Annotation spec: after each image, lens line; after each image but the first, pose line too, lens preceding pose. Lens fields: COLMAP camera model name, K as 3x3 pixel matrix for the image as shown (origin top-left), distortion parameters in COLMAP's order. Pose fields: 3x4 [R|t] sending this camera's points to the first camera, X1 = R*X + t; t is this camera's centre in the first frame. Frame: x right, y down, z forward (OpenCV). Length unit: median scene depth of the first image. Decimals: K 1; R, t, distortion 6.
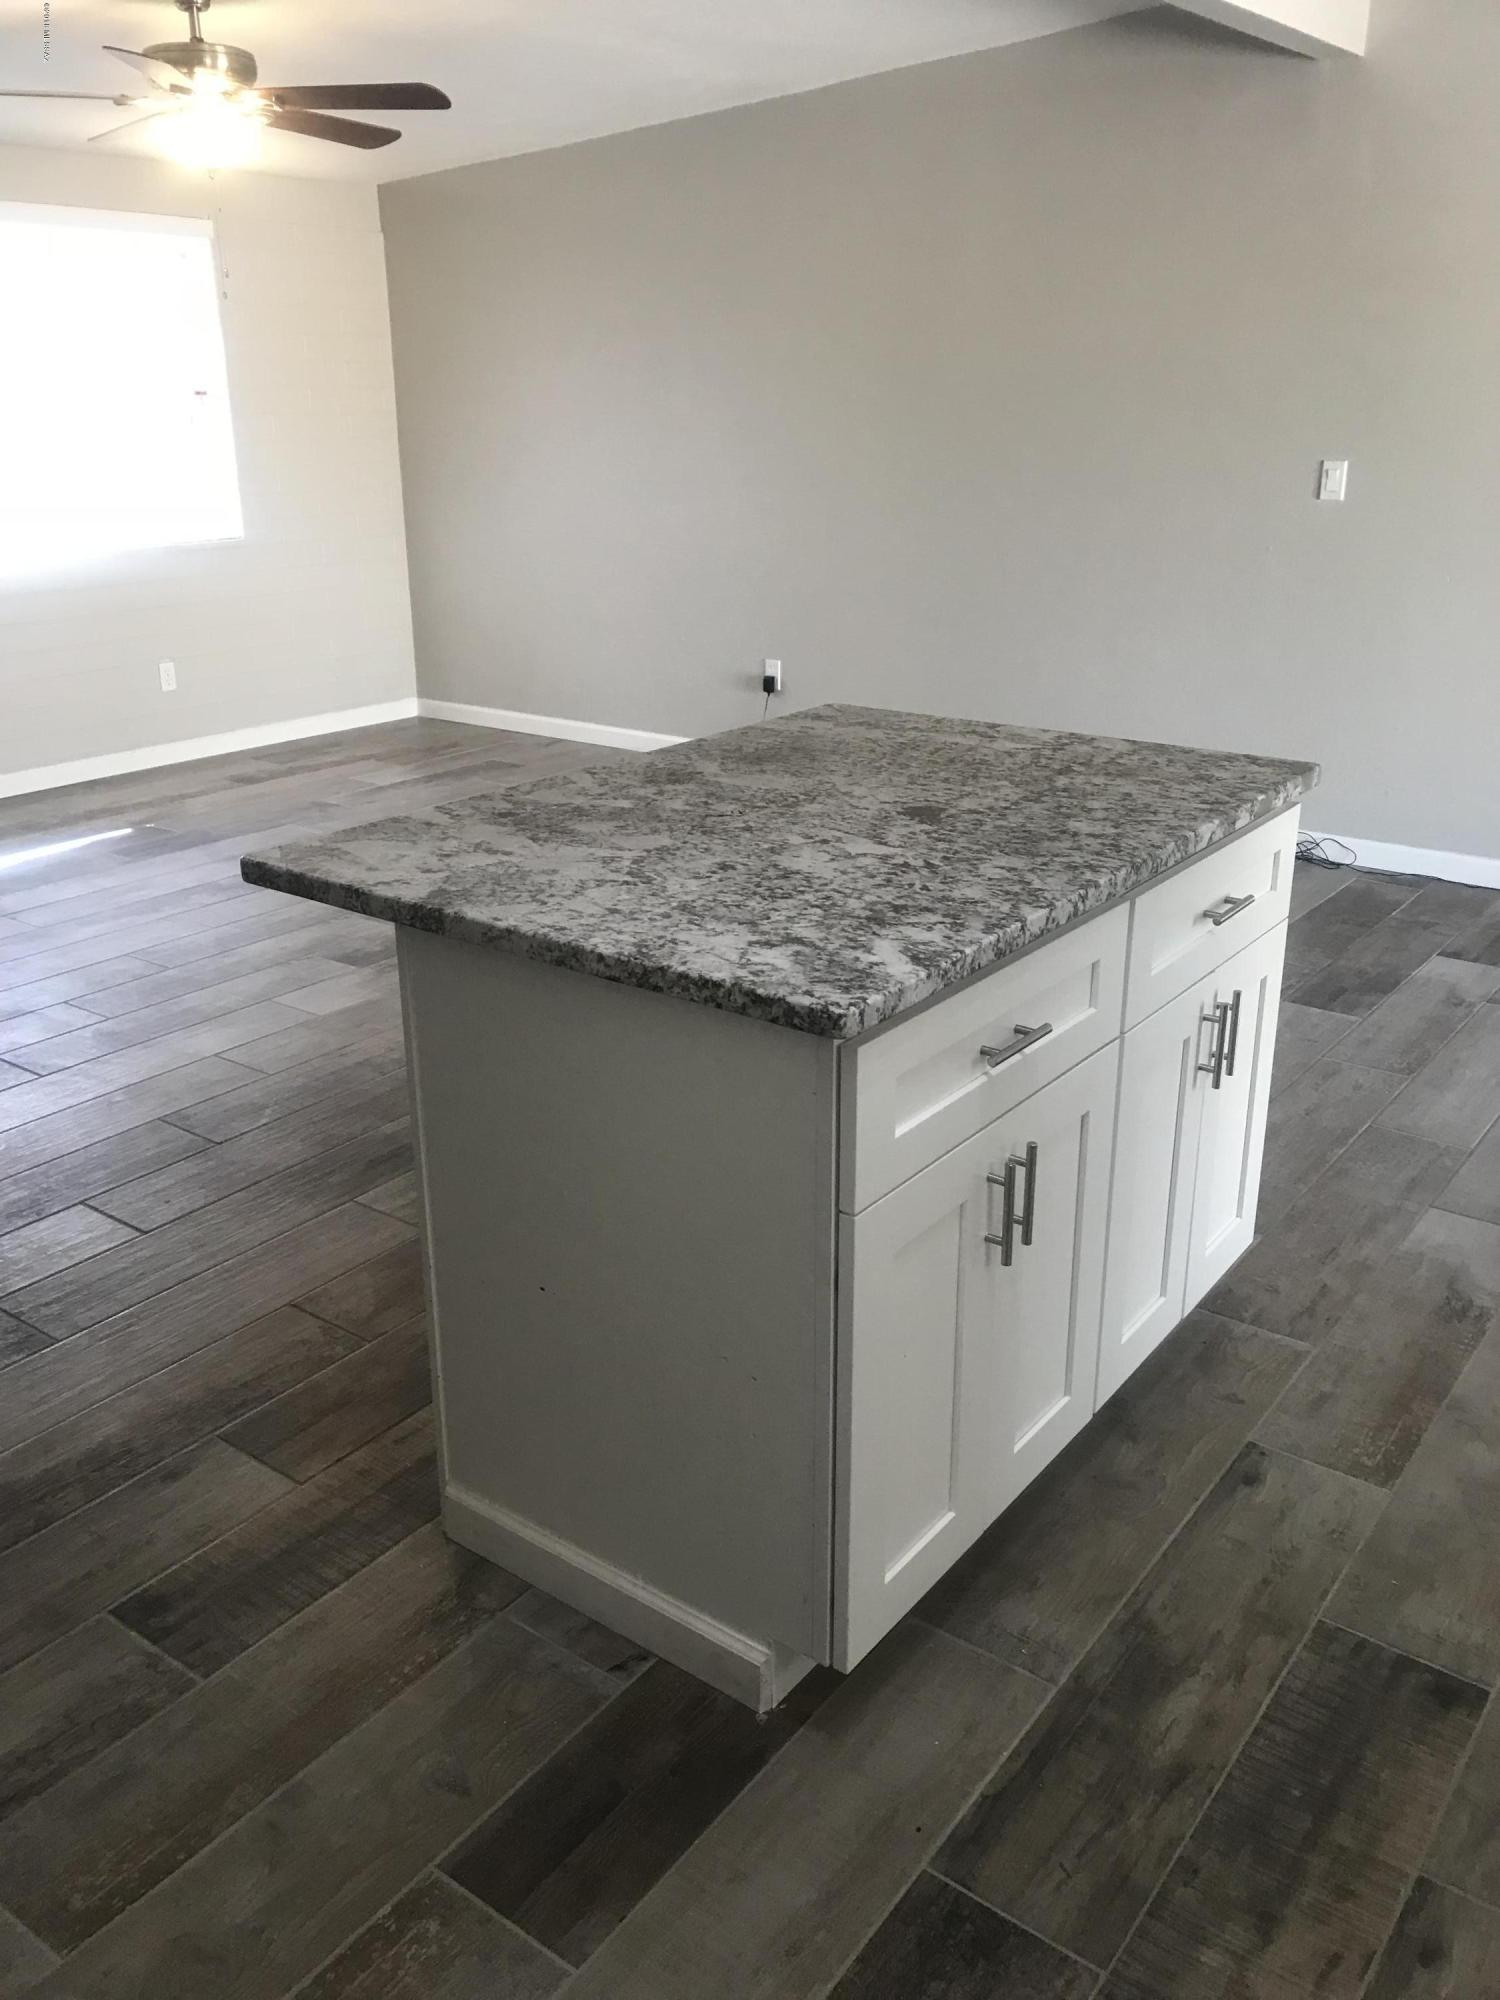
lens RADIAL K [[1637.7, 0, 750.0], [0, 1637.7, 1000.0], [0, 0, 1]] dist [0.118722, -0.126067]
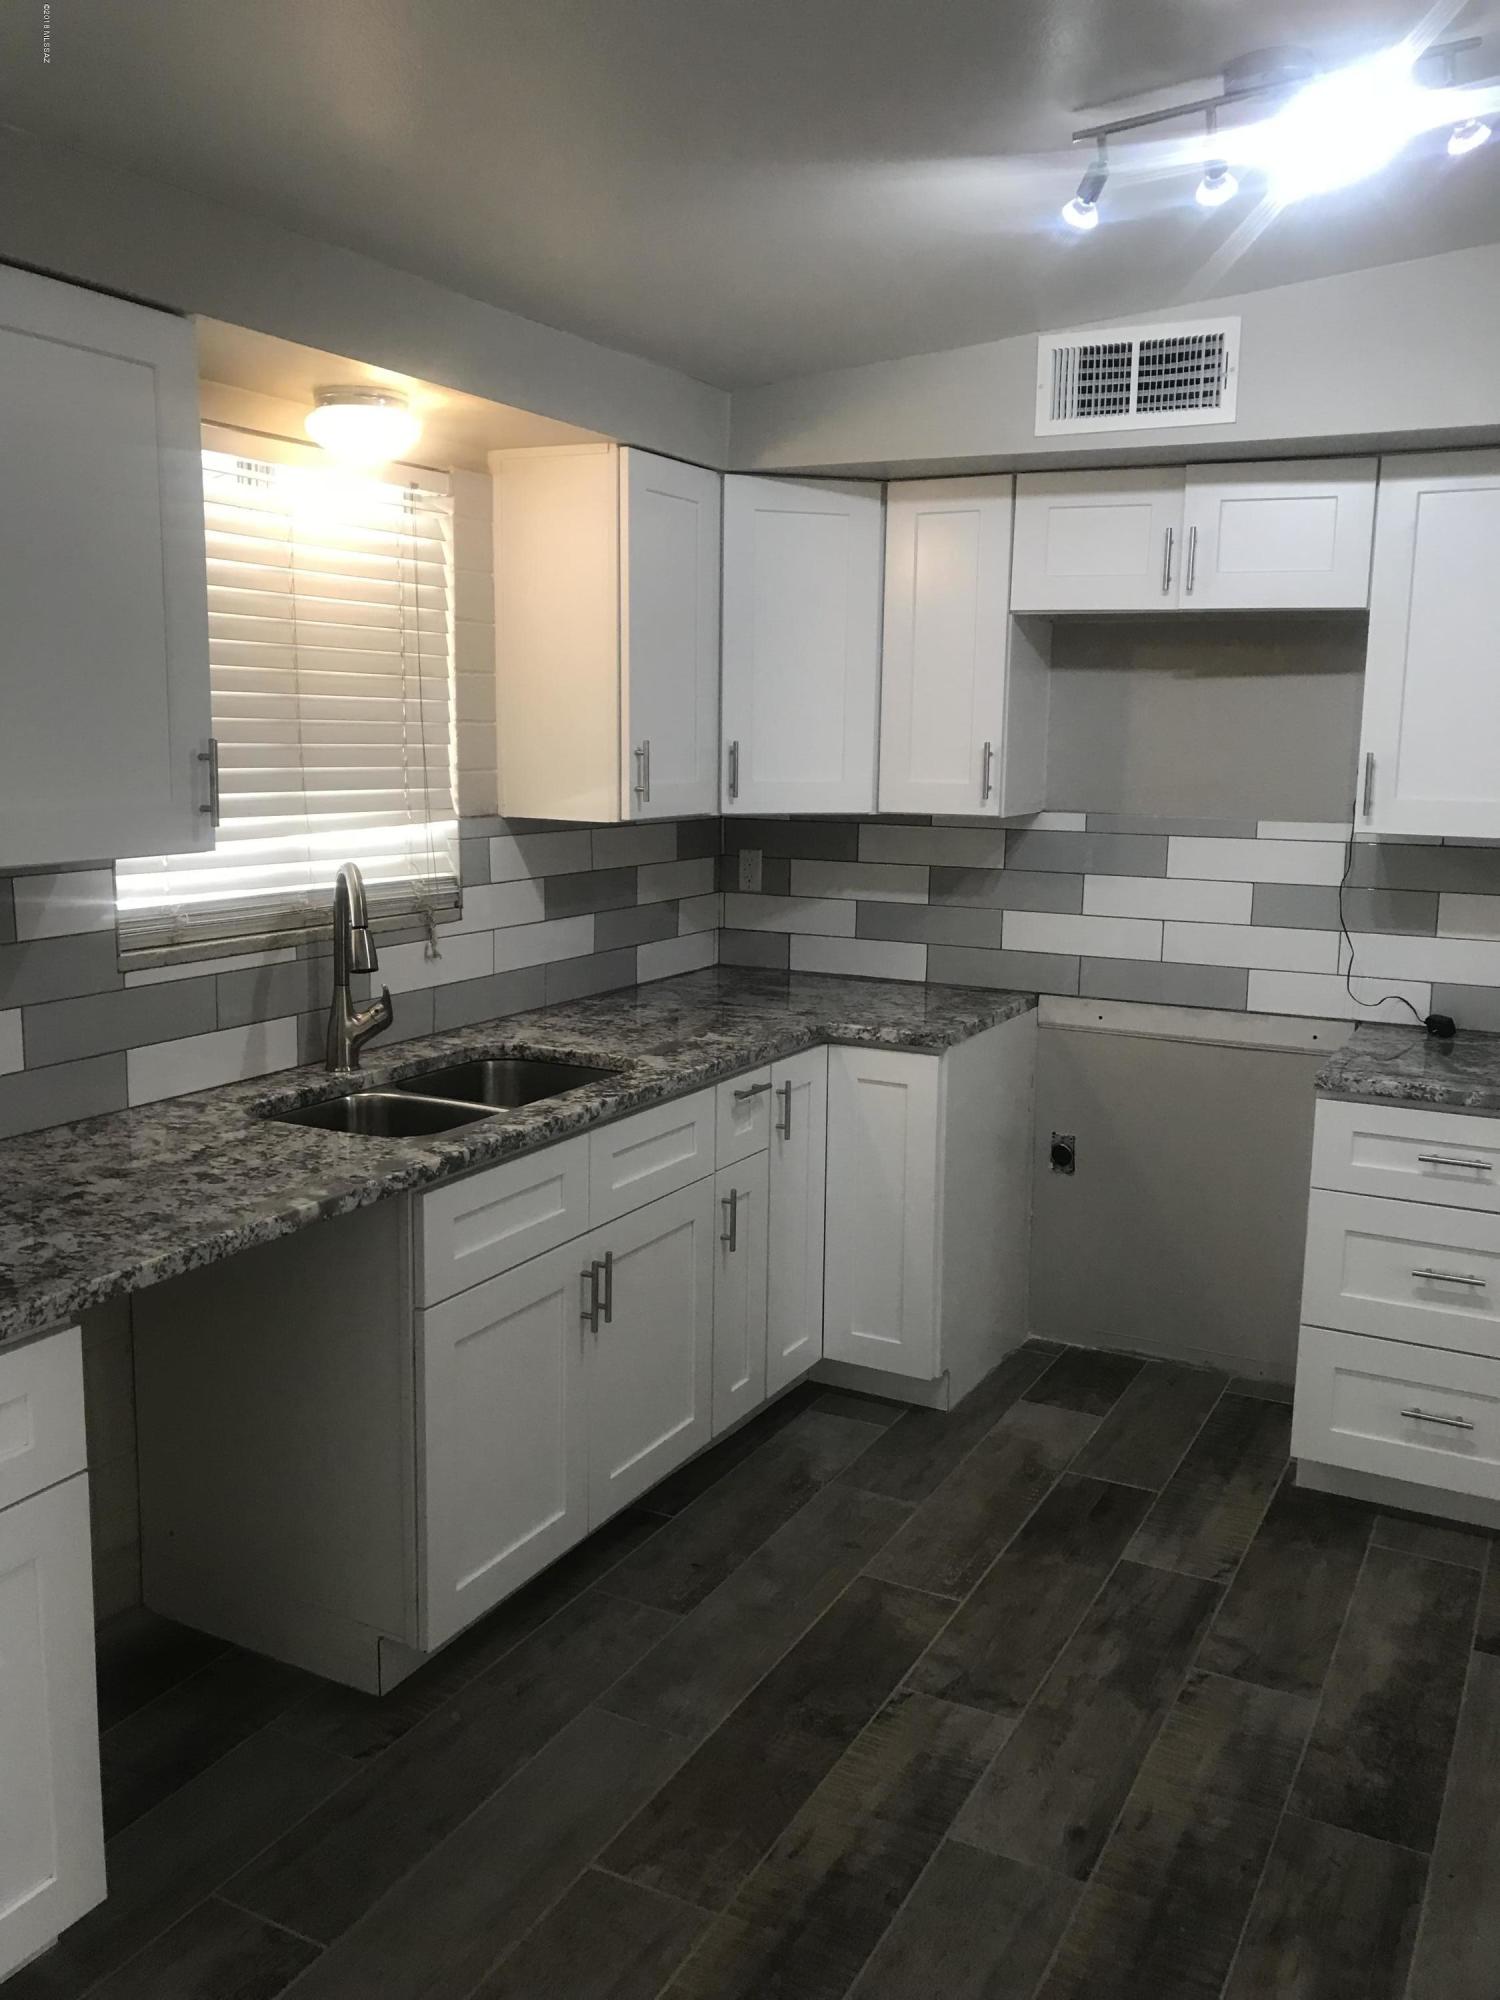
lens RADIAL K [[1643.5, 0, 750.0], [0, 1643.5, 1000.0], [0, 0, 1]] dist [-0.003767, -0.006734]
pose [[-0.988126, 0.006605, -0.153502, 0.761146], [-0.070034, 0.869887, 0.488254, -0.620669], [0.136754, 0.493207, -0.859095, 1.546338]]
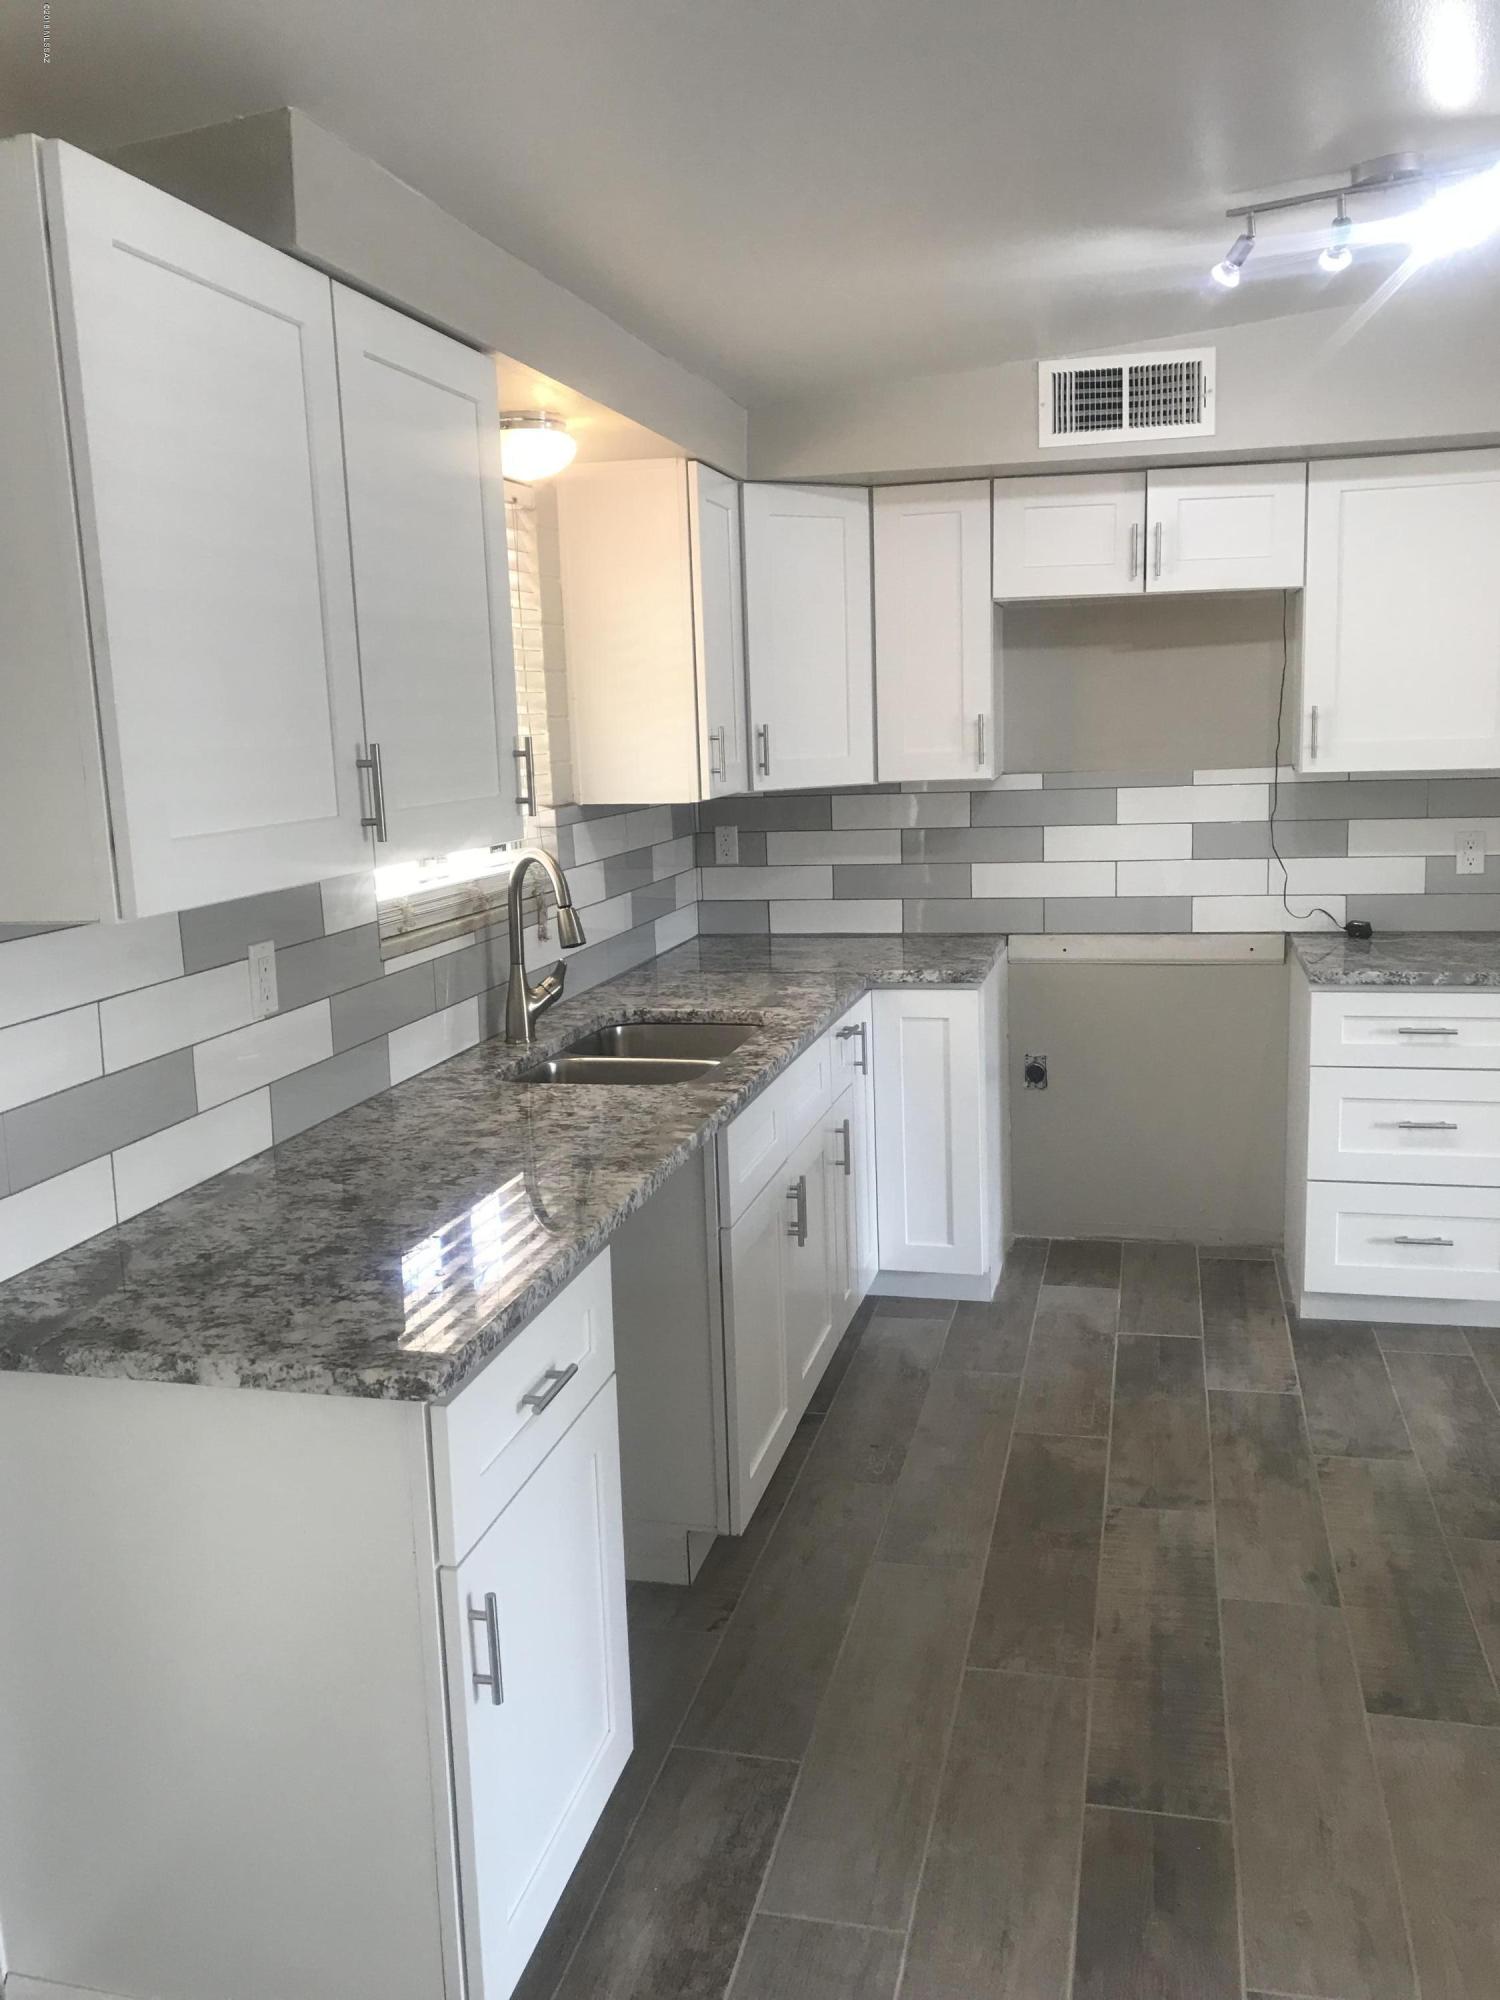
lens RADIAL K [[1643.5, 0, 750.0], [0, 1643.5, 1000.0], [0, 0, 1]] dist [-0.003767, -0.006734]
pose [[-0.921251, 0.093072, -0.377669, 1.331699], [-0.104568, 0.875947, 0.470938, -0.630872], [0.374649, 0.473344, -0.797235, 1.598939]]
